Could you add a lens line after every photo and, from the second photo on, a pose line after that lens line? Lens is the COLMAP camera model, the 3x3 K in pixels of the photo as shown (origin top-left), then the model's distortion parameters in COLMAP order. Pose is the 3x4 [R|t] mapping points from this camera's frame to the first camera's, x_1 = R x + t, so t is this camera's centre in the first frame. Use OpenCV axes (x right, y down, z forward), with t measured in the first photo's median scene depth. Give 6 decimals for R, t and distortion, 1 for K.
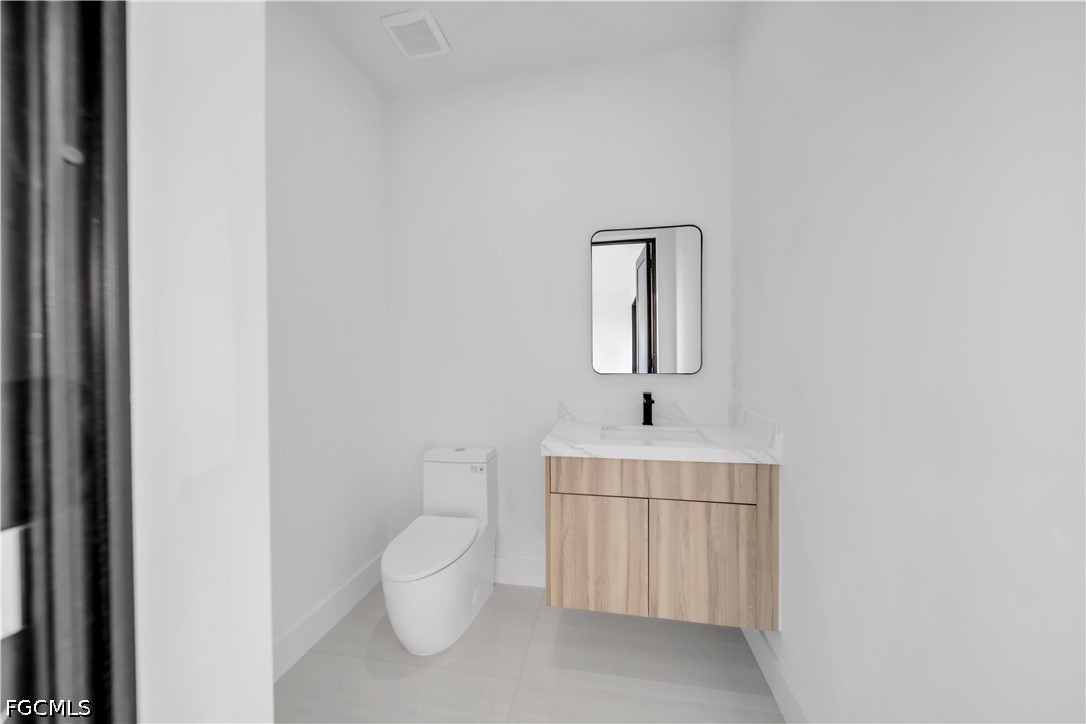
lens RADIAL K [[377.3, 0, 542.0], [0, 377.3, 367.1], [0, 0, 1]] dist [0.001243, -0.000714]
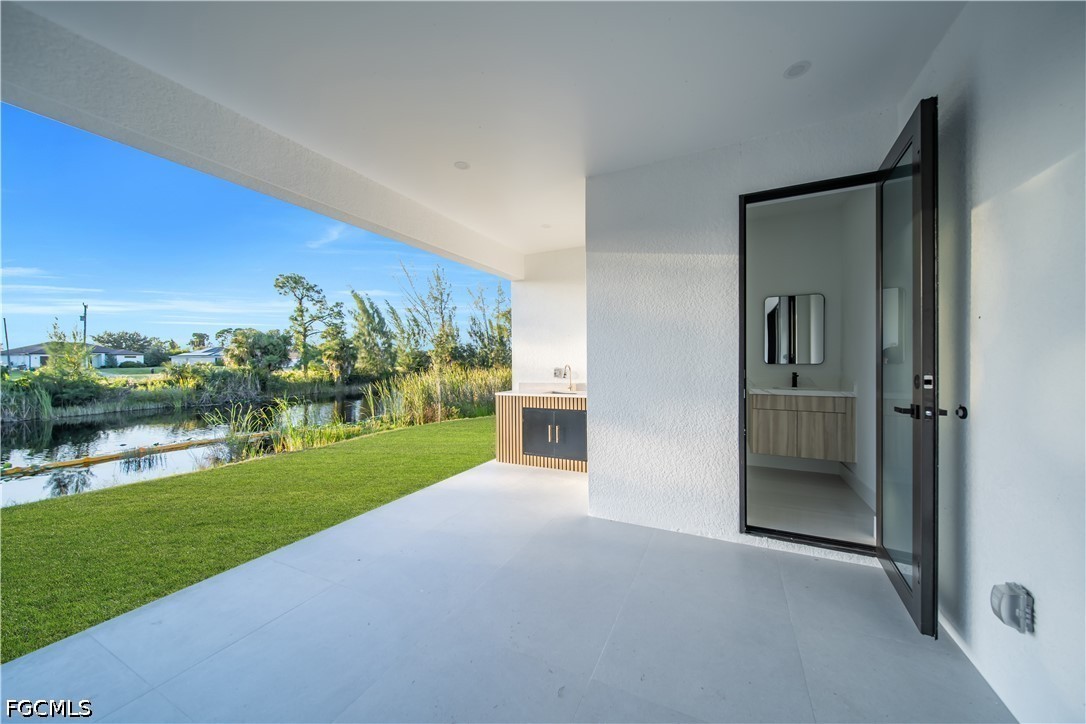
lens RADIAL K [[377.3, 0, 542.4], [0, 377.3, 361.1], [0, 0, 1]] dist [0.001243, -0.000714]
pose [[0.960653, 0.000543, -0.277750, -0.677119], [-0.000654, 1.000000, -0.000307, 0.012725], [0.277750, 0.000477, 0.960653, -1.971282]]
